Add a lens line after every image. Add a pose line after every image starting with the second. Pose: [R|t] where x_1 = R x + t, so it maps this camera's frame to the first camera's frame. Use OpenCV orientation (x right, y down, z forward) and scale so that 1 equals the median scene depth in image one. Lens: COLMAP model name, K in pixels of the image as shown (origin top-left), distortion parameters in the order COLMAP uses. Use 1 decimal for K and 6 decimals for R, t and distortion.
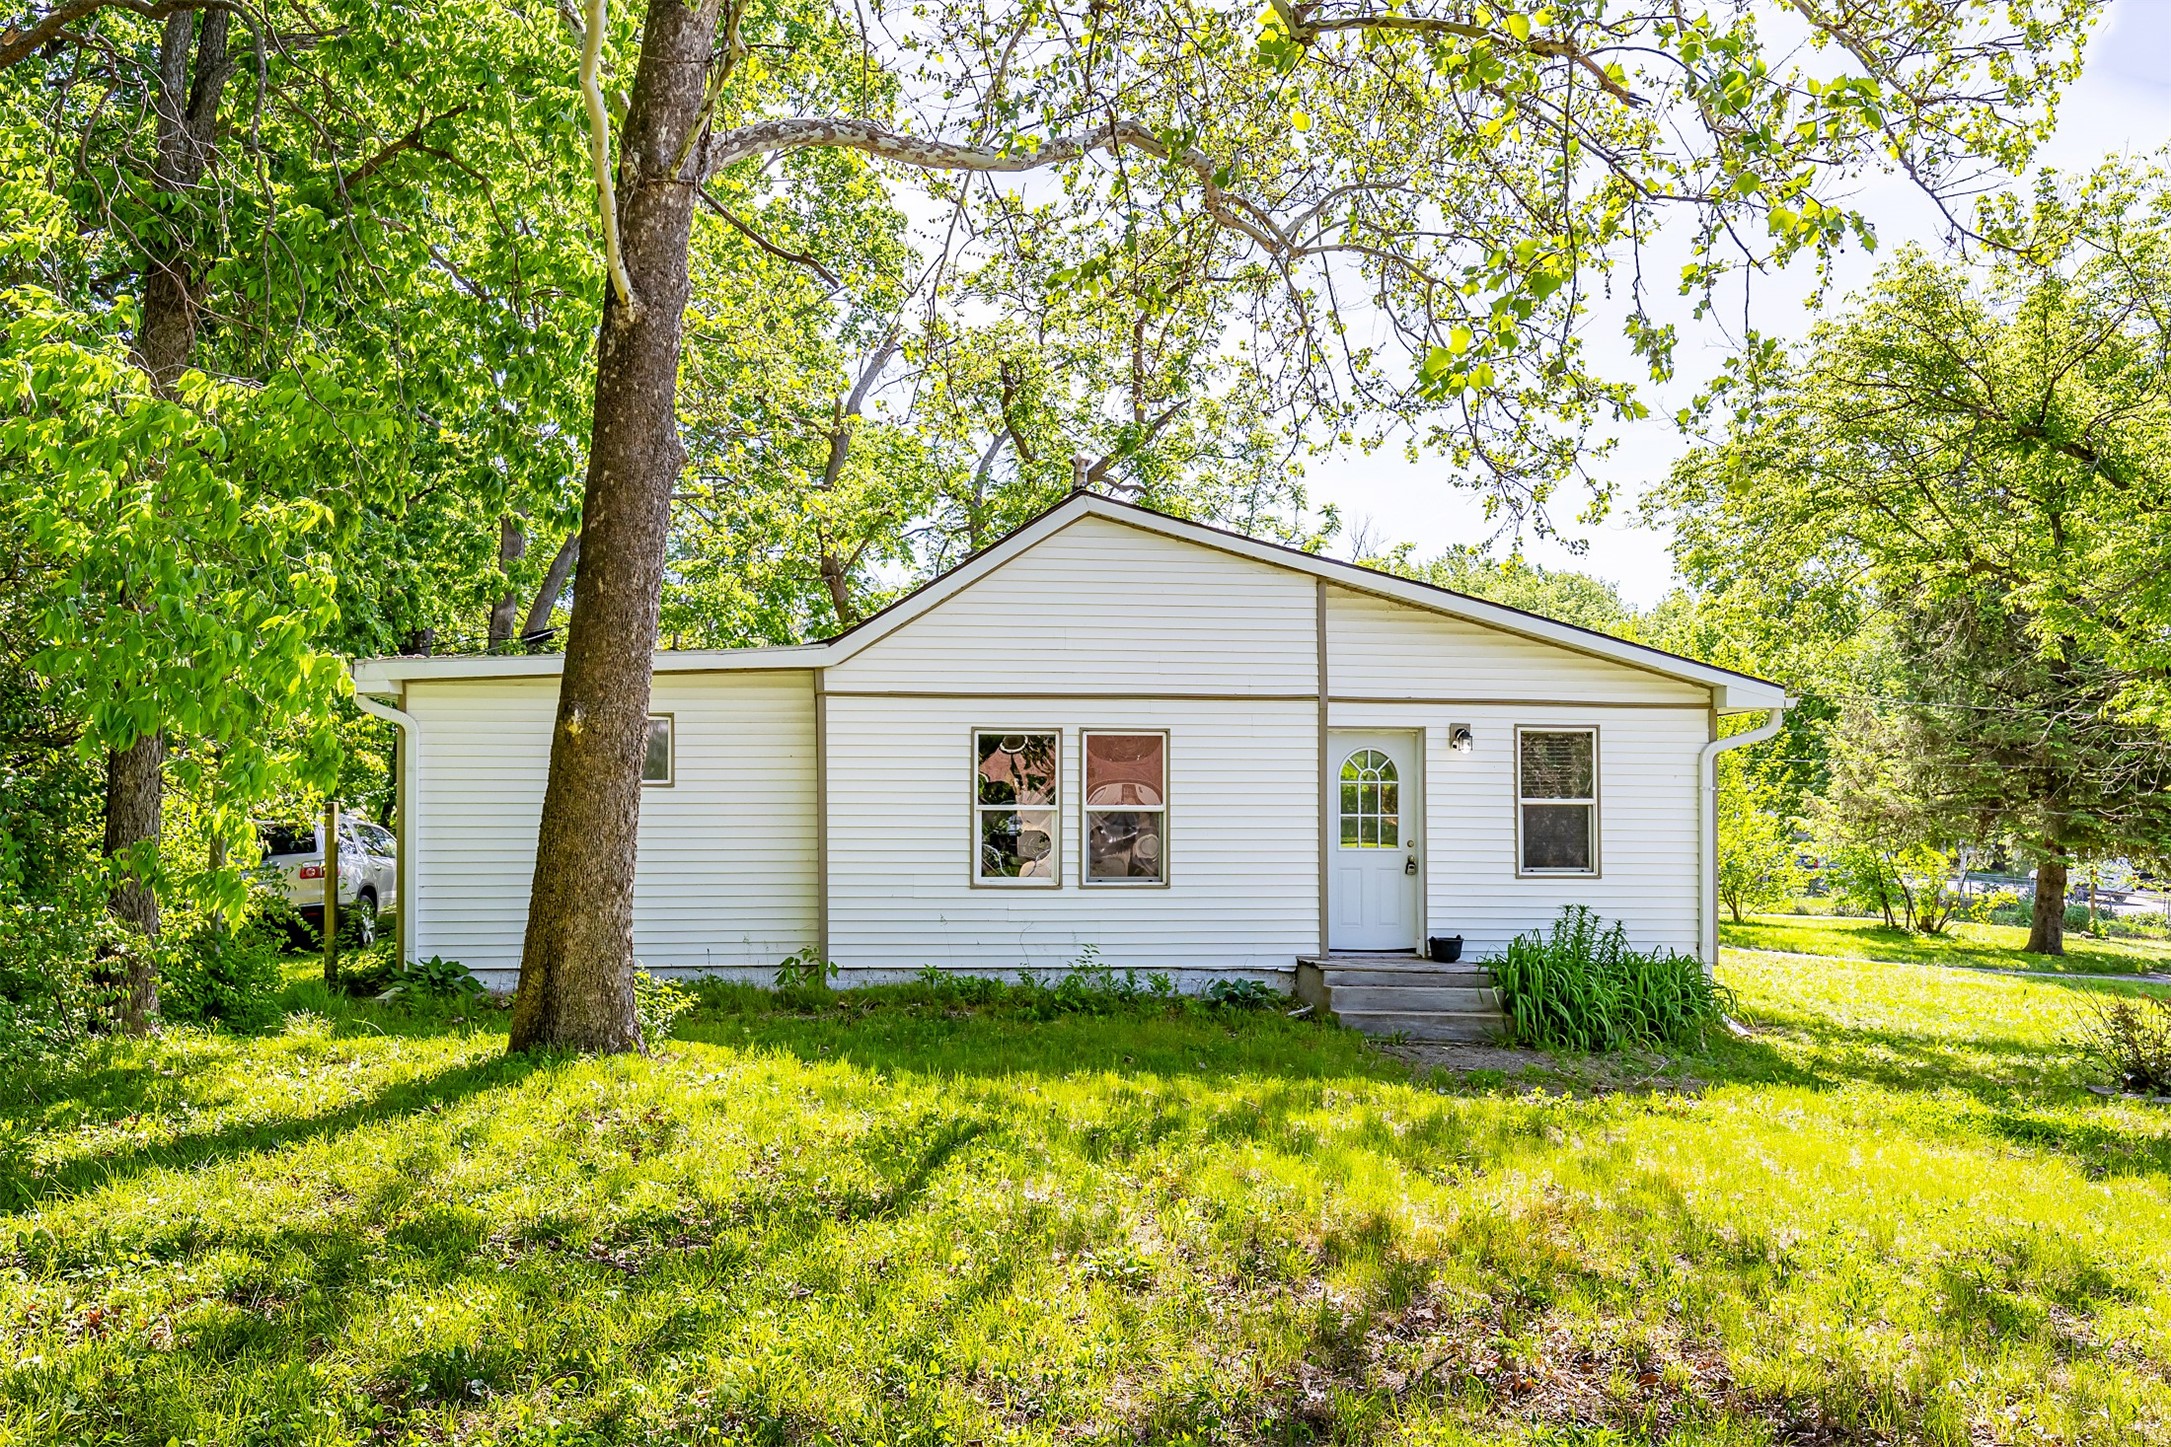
lens RADIAL K [[1637.3, 0, 1086.1], [0, 1637.3, 744.5], [0, 0, 1]] dist [0.003975, 0.000441]
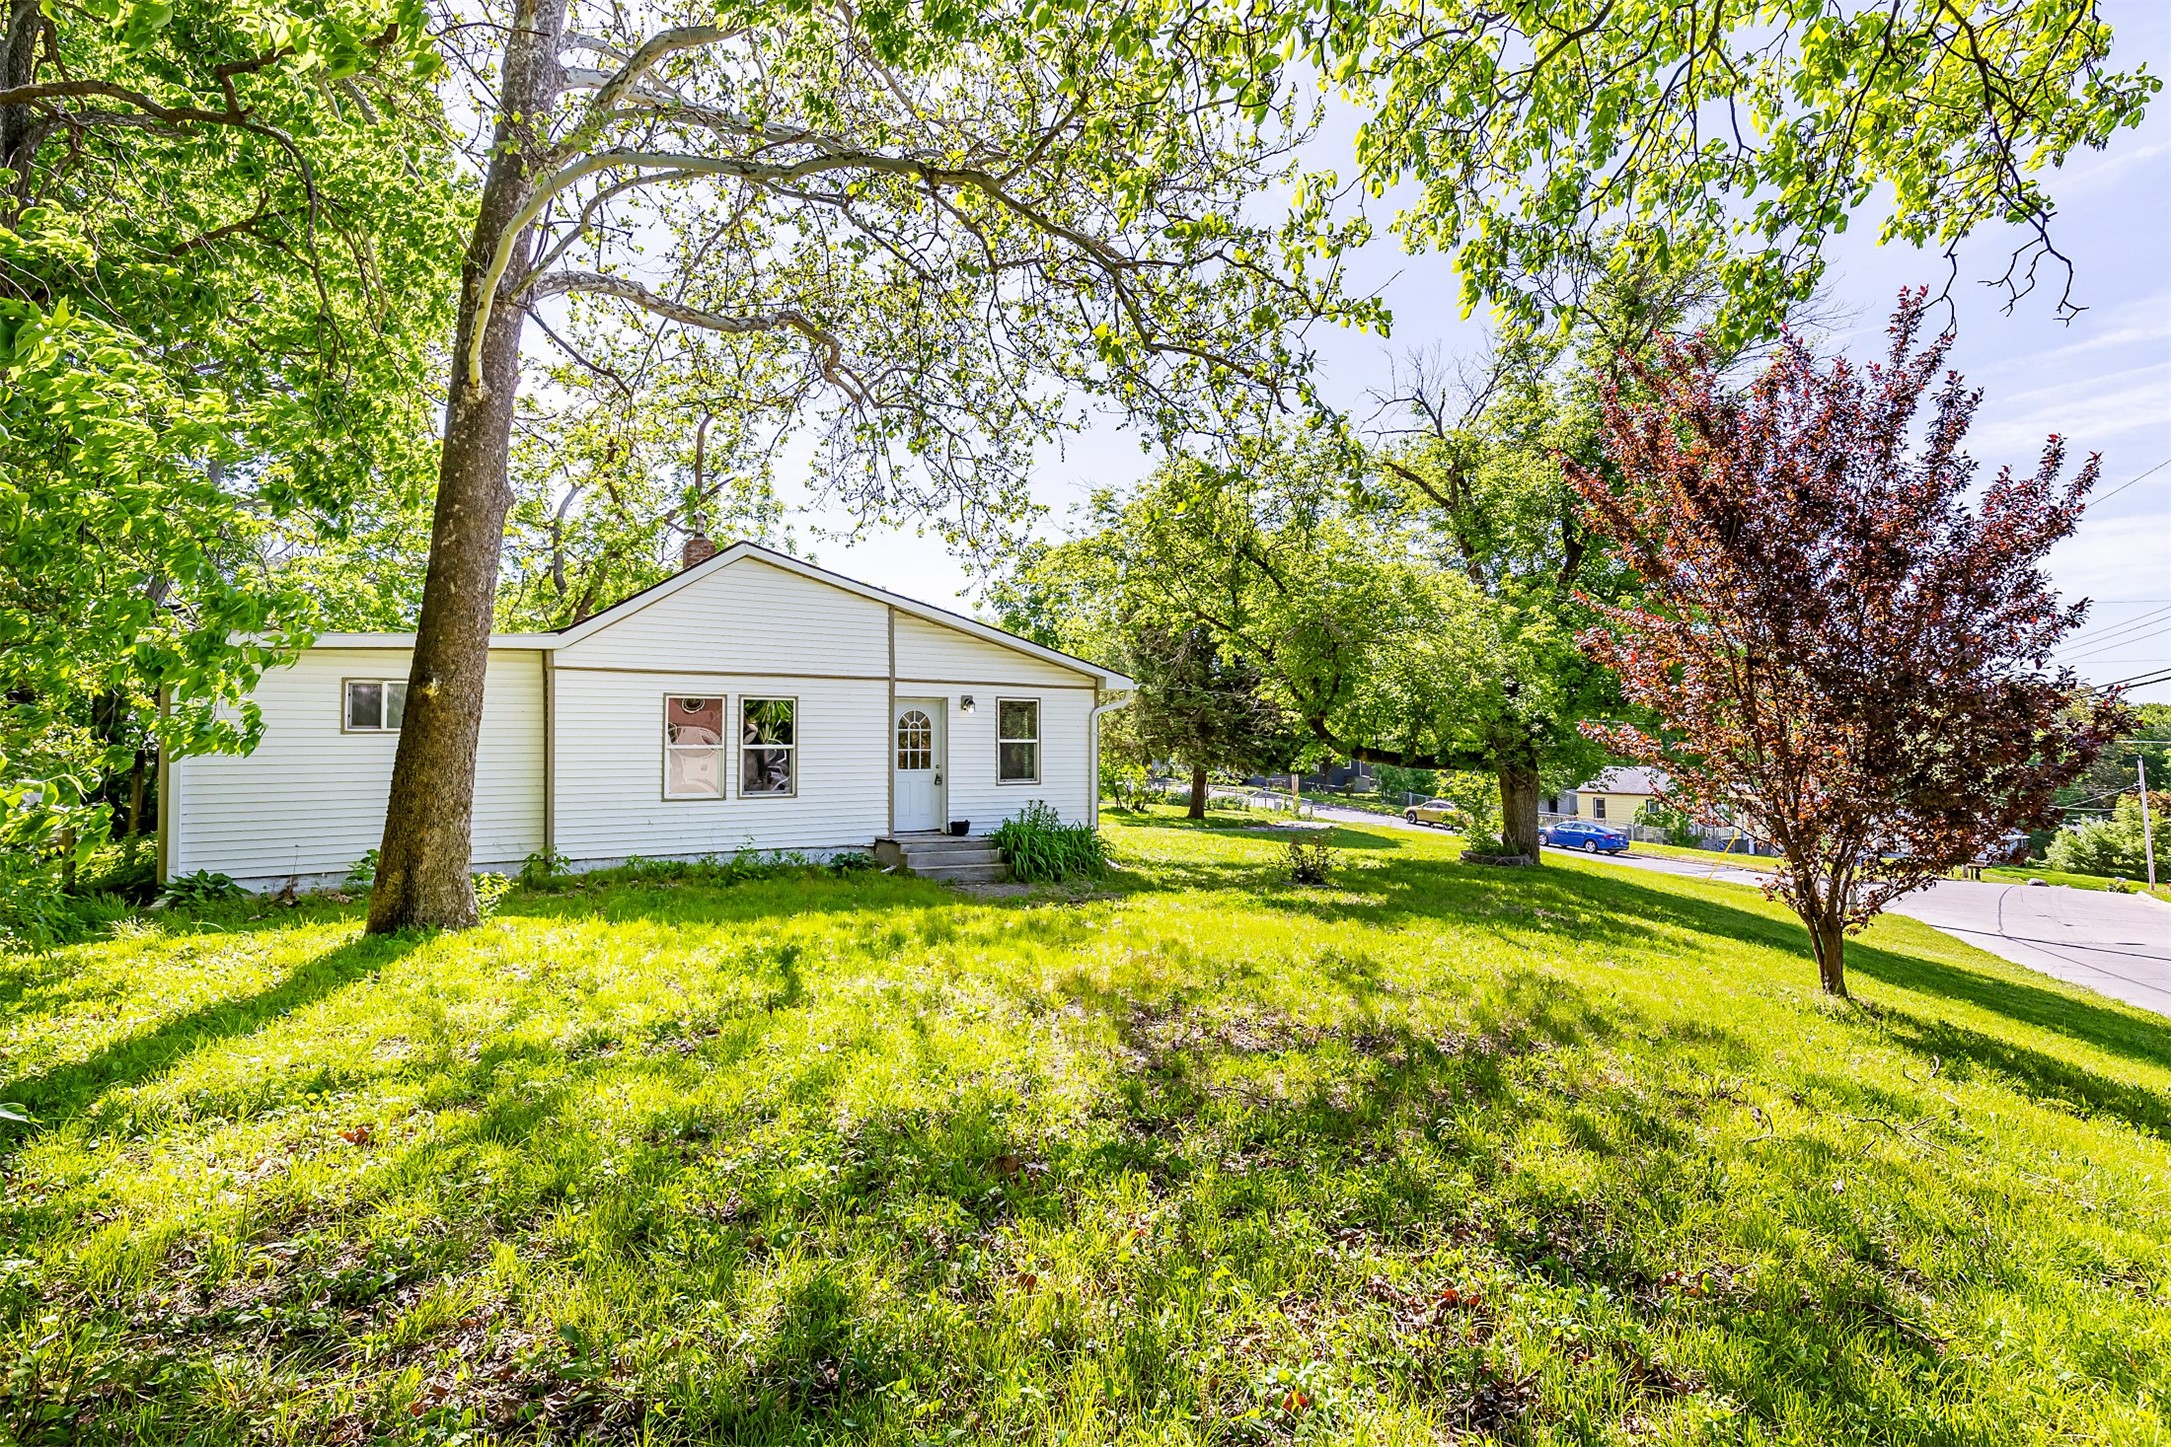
lens RADIAL K [[1028.9, 0, 1083.9], [0, 1028.9, 702.4], [0, 0, 1]] dist [0.010034, -0.003187]
pose [[0.890756, 0.012244, 0.454317, -0.153629], [-0.011371, 0.999925, -0.004654, -0.002232], [-0.454340, -0.001021, 0.890828, -0.008175]]
